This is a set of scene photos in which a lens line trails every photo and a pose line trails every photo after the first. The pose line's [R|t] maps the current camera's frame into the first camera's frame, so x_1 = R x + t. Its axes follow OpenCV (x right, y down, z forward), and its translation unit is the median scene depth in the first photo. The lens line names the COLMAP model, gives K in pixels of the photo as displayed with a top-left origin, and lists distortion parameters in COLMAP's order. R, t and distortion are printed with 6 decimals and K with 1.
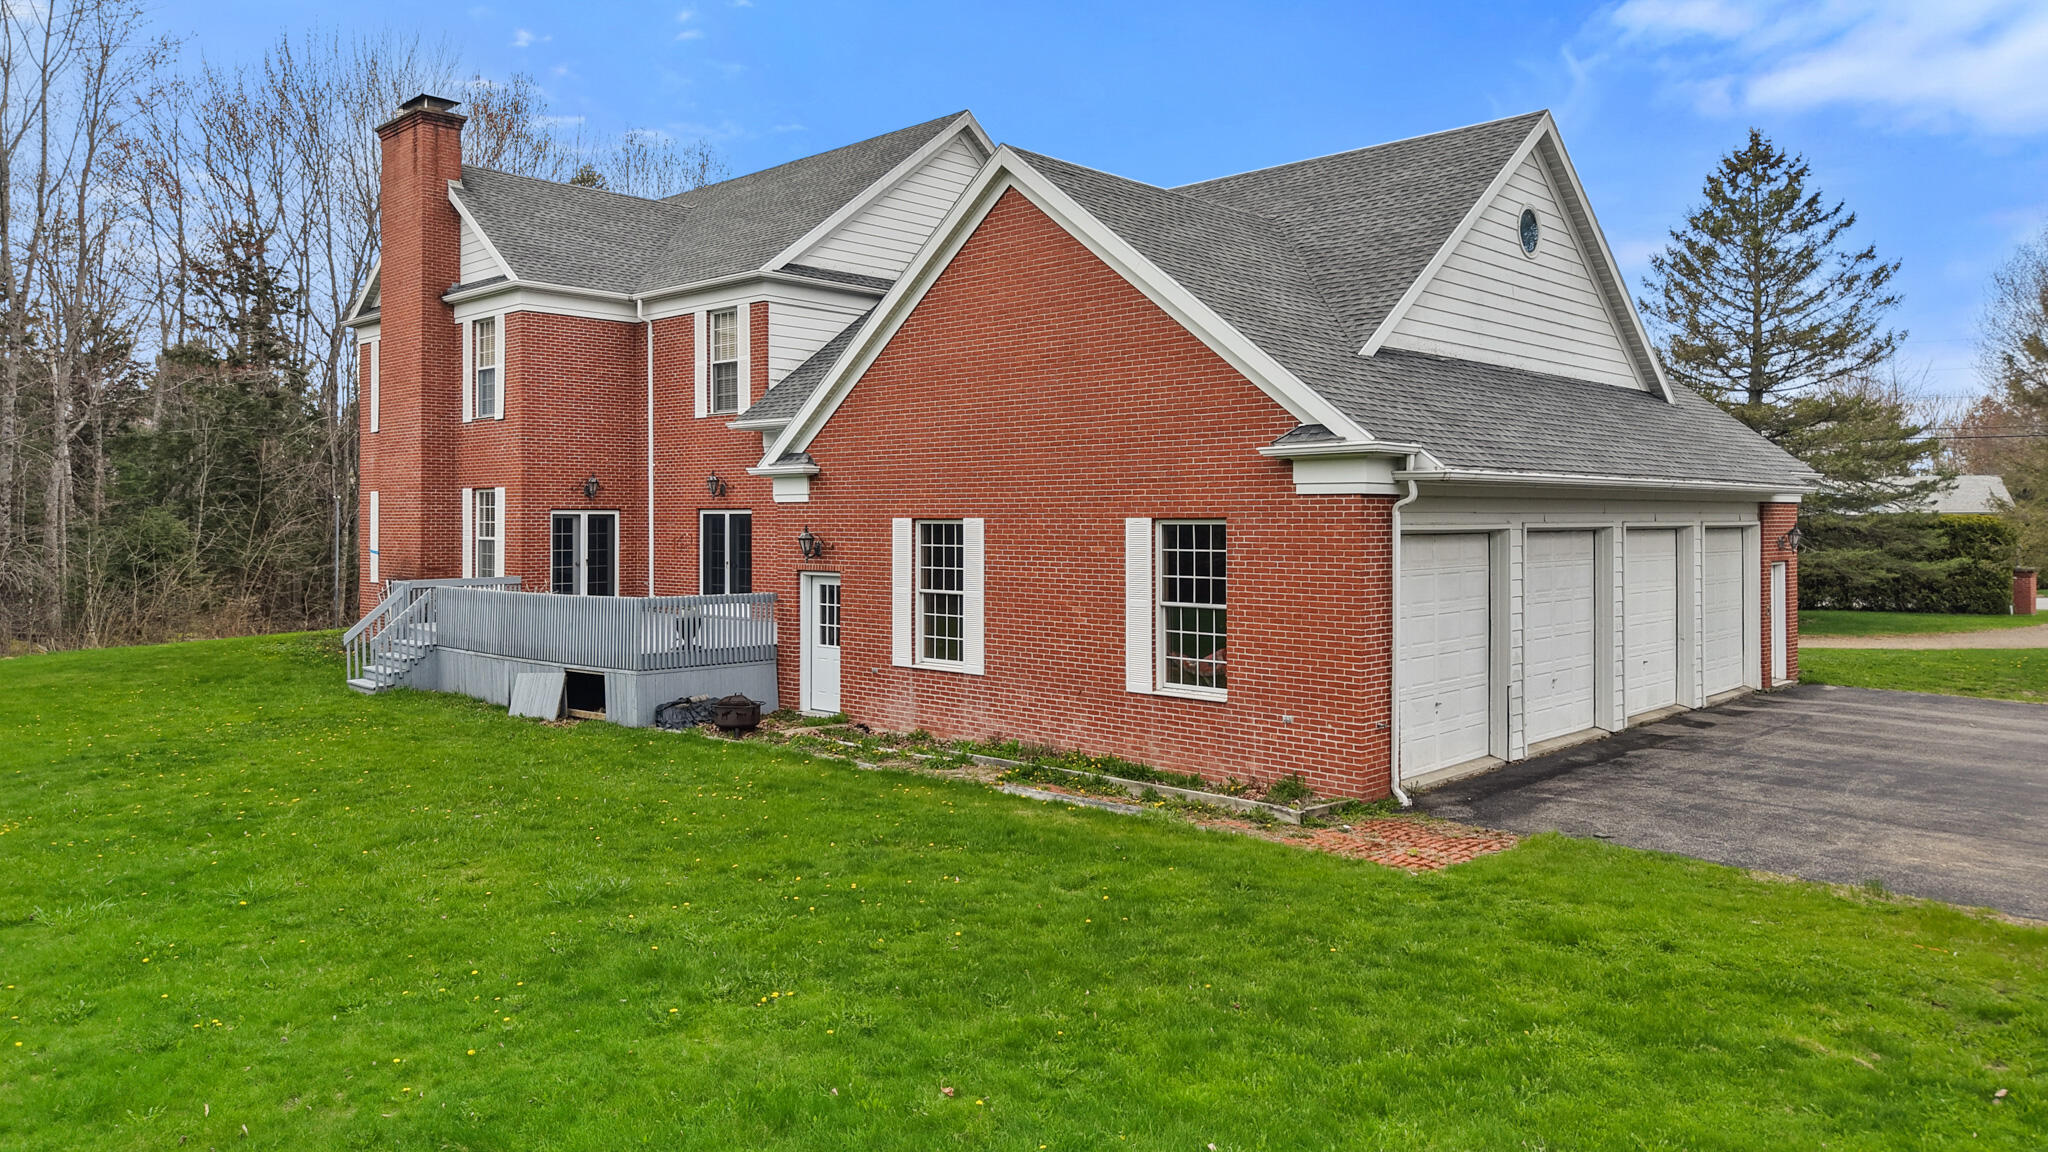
lens RADIAL K [[1391.3, 0, 1024.0], [0, 1391.3, 576.0], [0, 0, 1]] dist [0.003509, 0.001640]
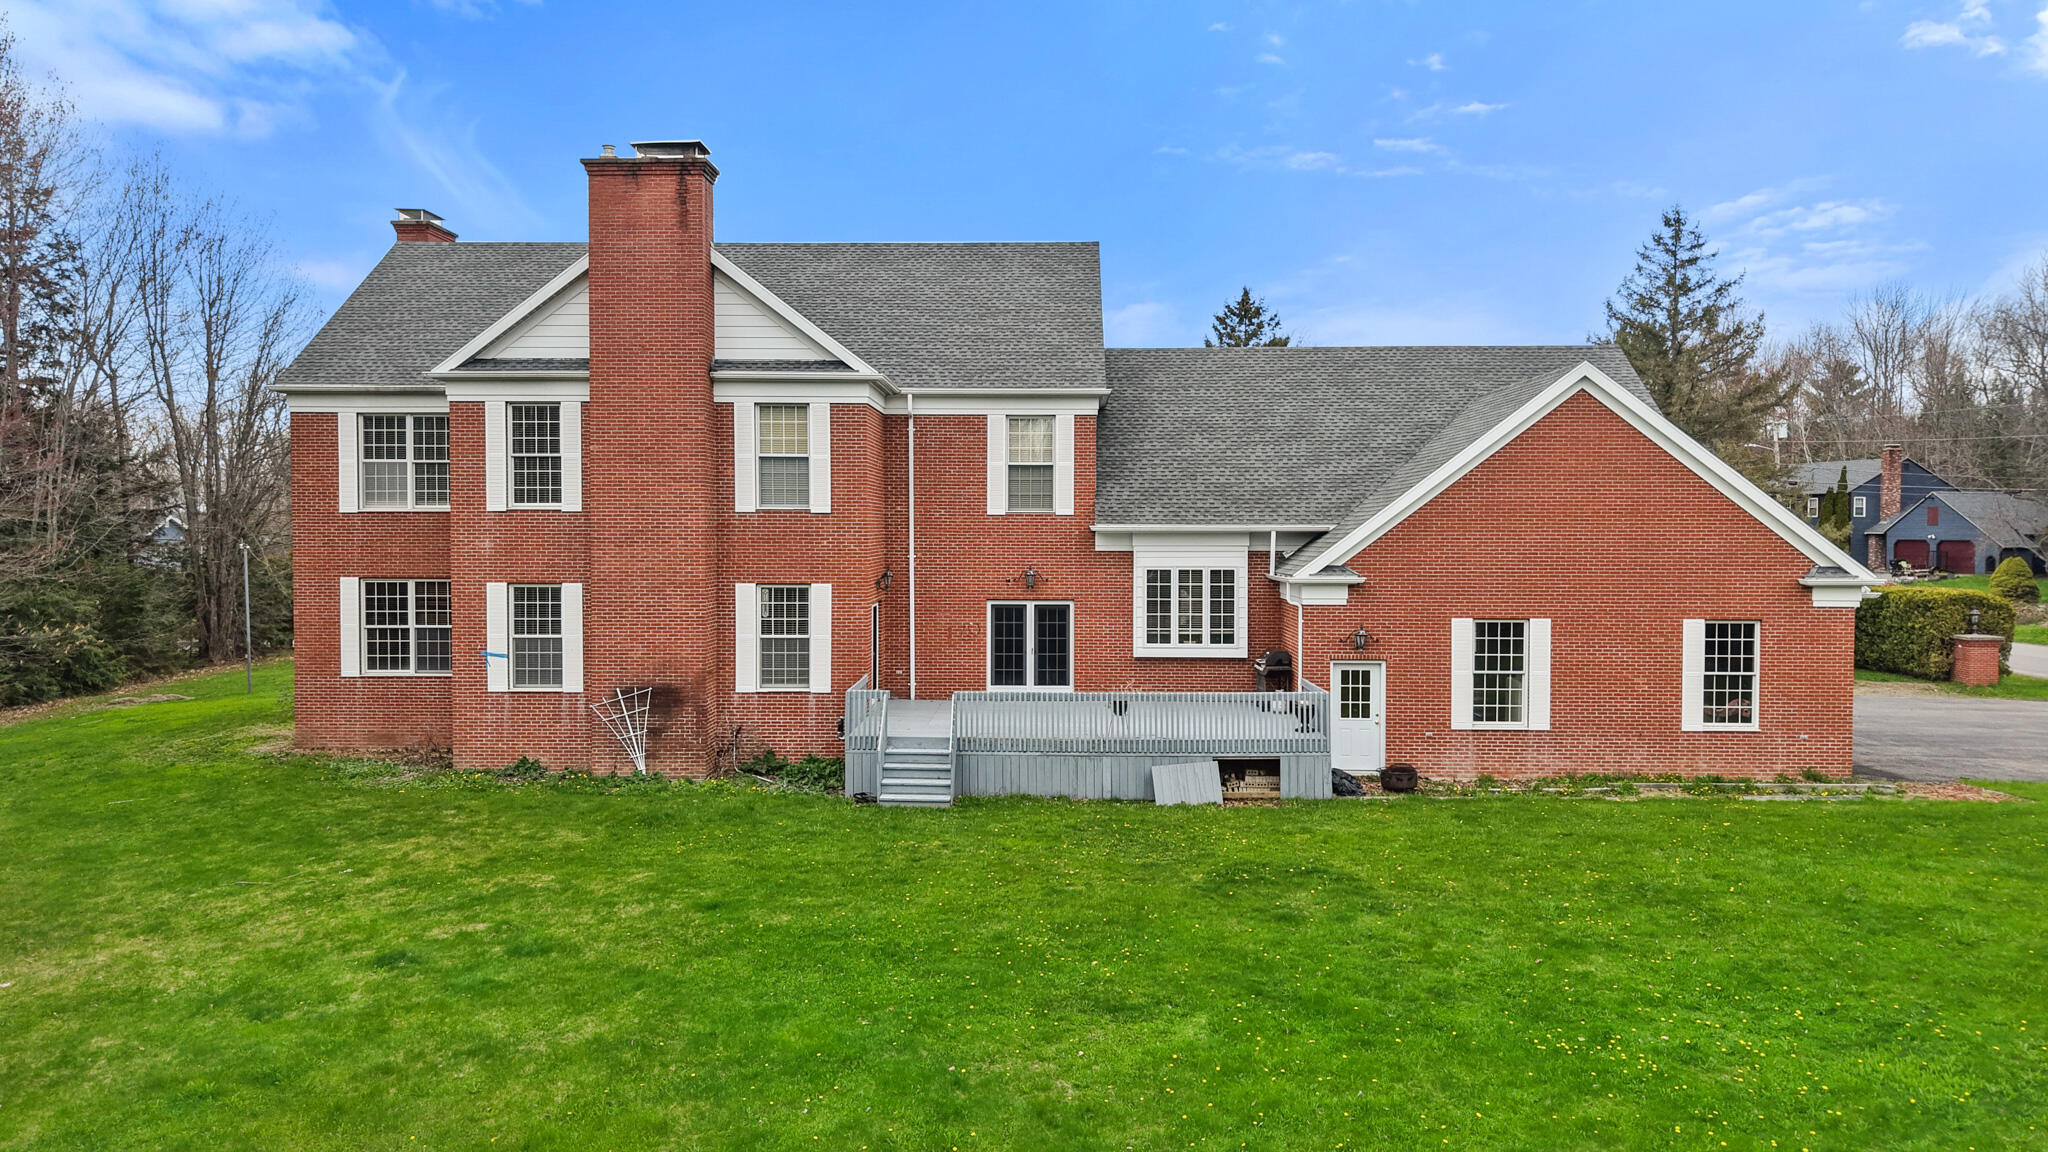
lens RADIAL K [[1391.3, 0, 1024.0], [0, 1391.3, 576.0], [0, 0, 1]] dist [0.003509, 0.001640]
pose [[0.734558, -0.010506, 0.678464, -1.284989], [0.023753, 0.999665, -0.010237, -0.077472], [-0.678130, 0.023636, 0.734562, 0.295726]]
